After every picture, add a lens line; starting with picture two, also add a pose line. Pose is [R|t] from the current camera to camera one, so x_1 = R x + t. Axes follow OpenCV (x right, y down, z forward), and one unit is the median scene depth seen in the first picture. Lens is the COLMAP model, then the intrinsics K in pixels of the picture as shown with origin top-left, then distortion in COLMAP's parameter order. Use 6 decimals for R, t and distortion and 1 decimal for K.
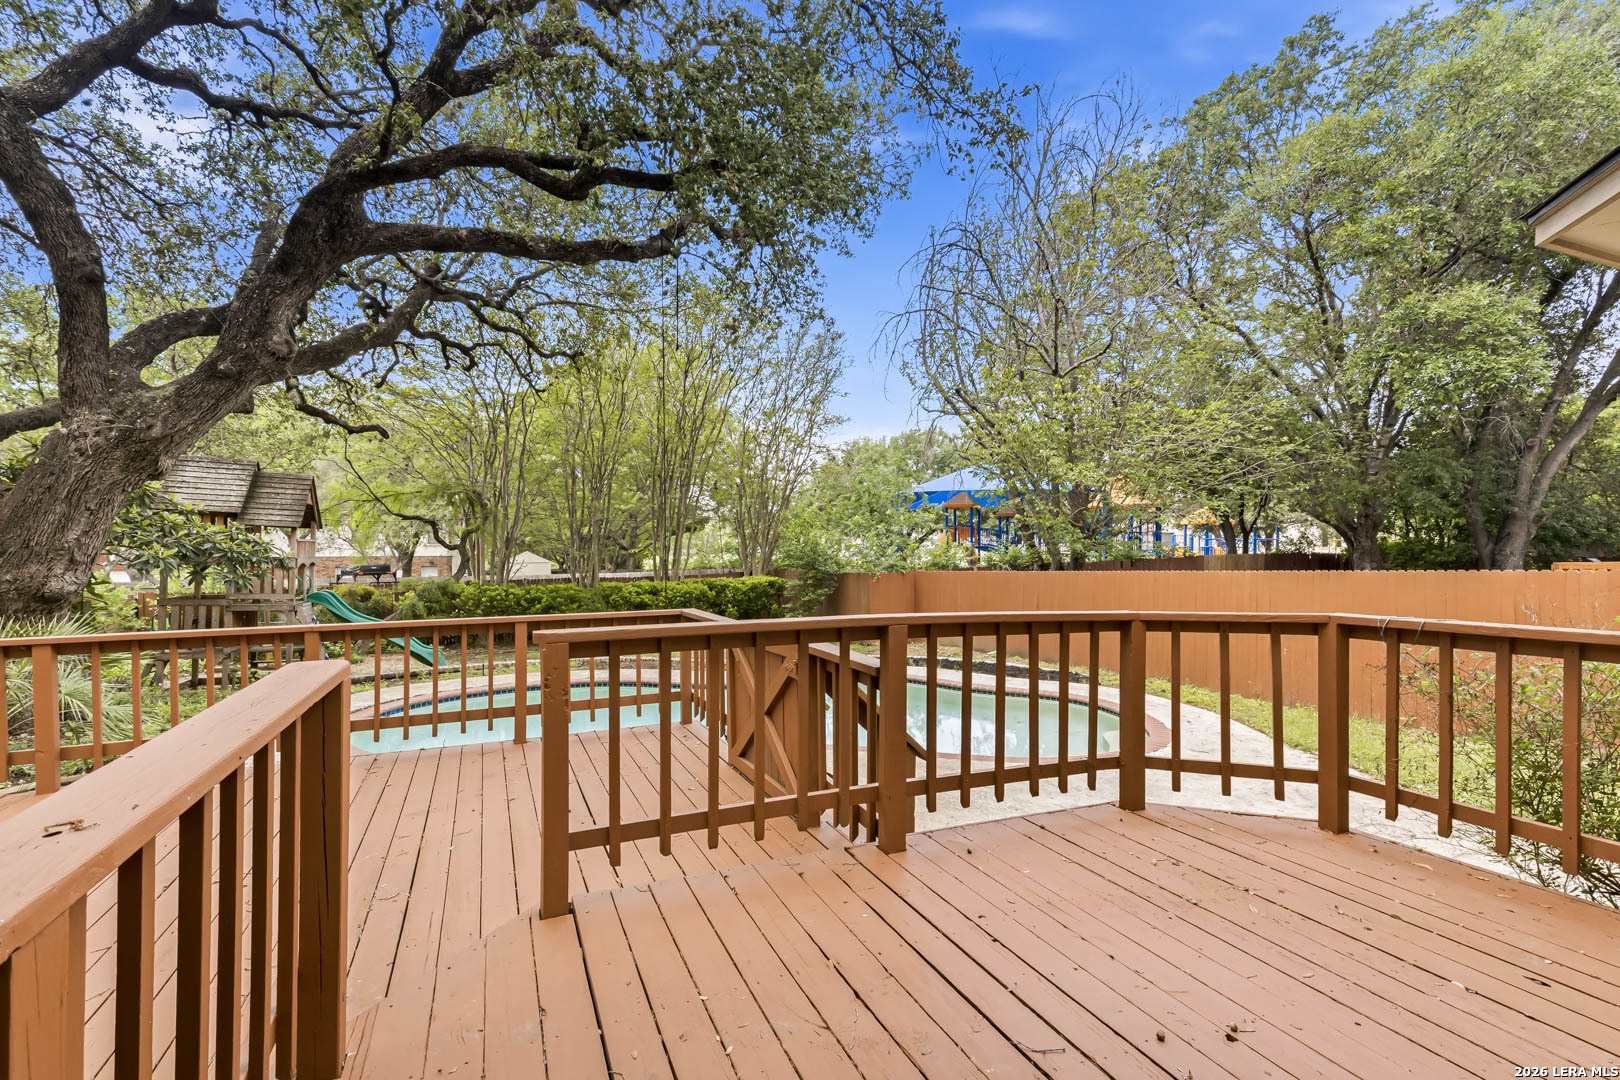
lens RADIAL K [[740.1, 0, 810.2], [0, 740.1, 547.8], [0, 0, 1]] dist [0.020816, 0.000427]
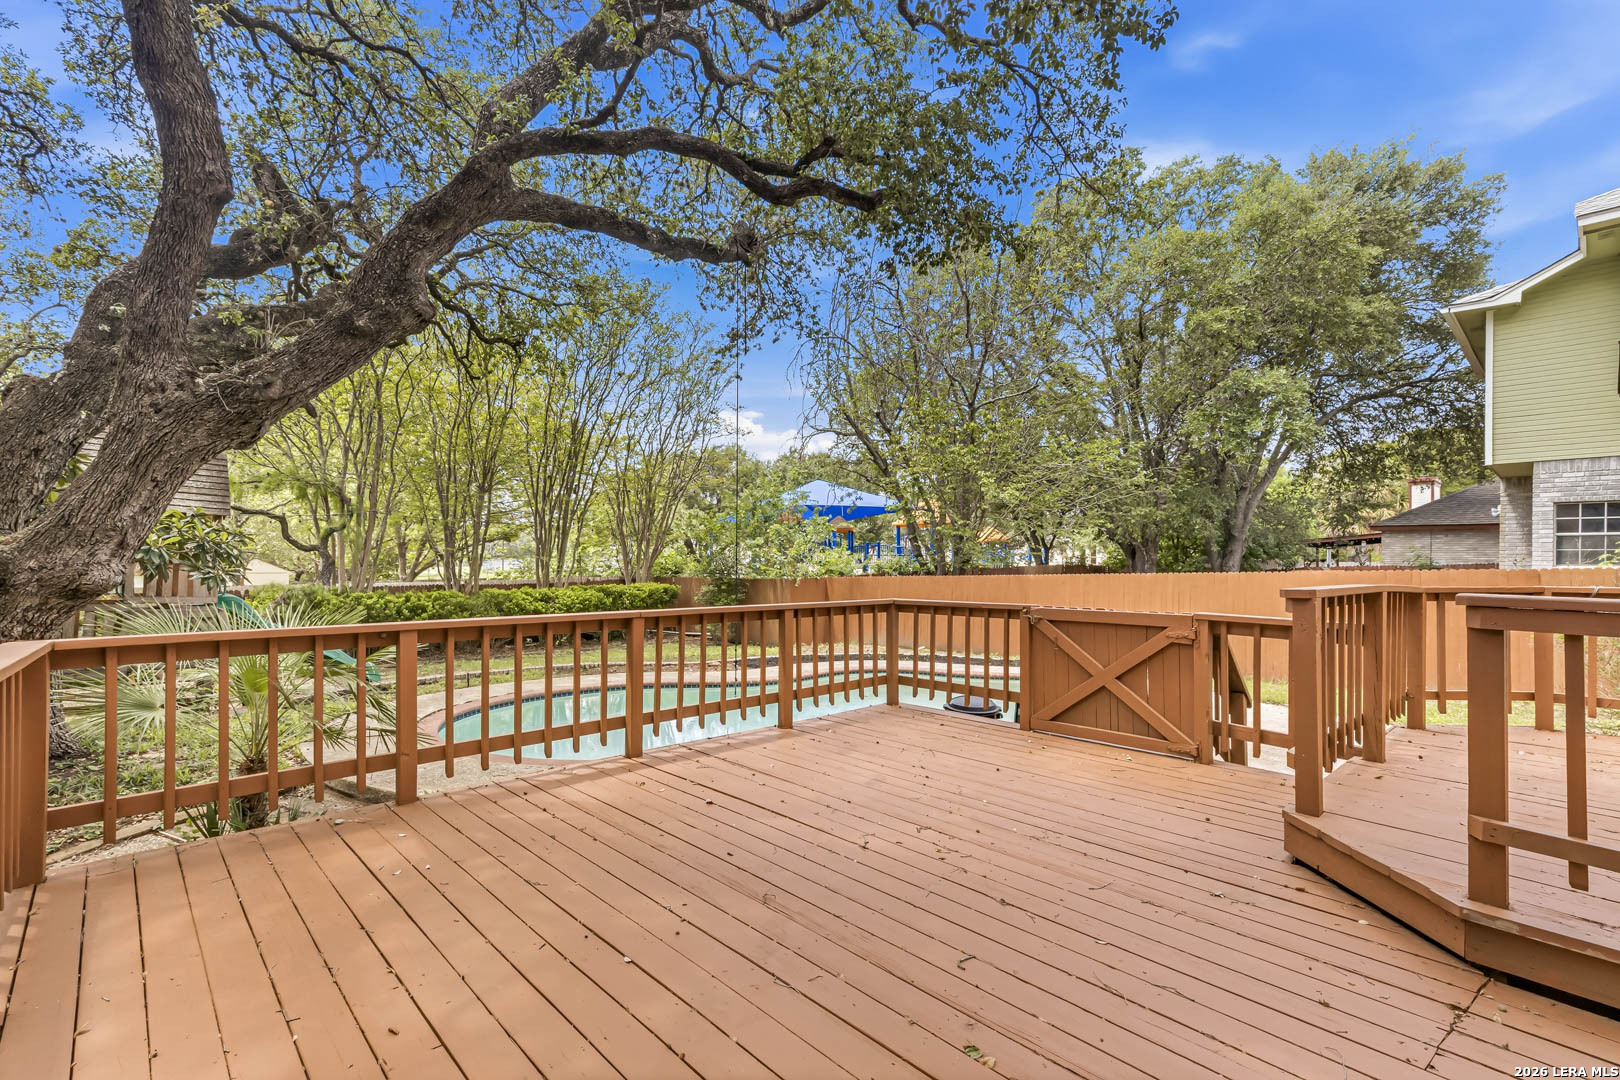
lens RADIAL K [[726.7, 0, 810.2], [0, 726.7, 549.1], [0, 0, 1]] dist [0.023664, 0.001404]
pose [[0.940415, 0.015552, 0.339674, -0.358905], [-0.009149, 0.999749, -0.020442, 0.019900], [-0.339907, 0.016116, 0.940321, 0.018110]]
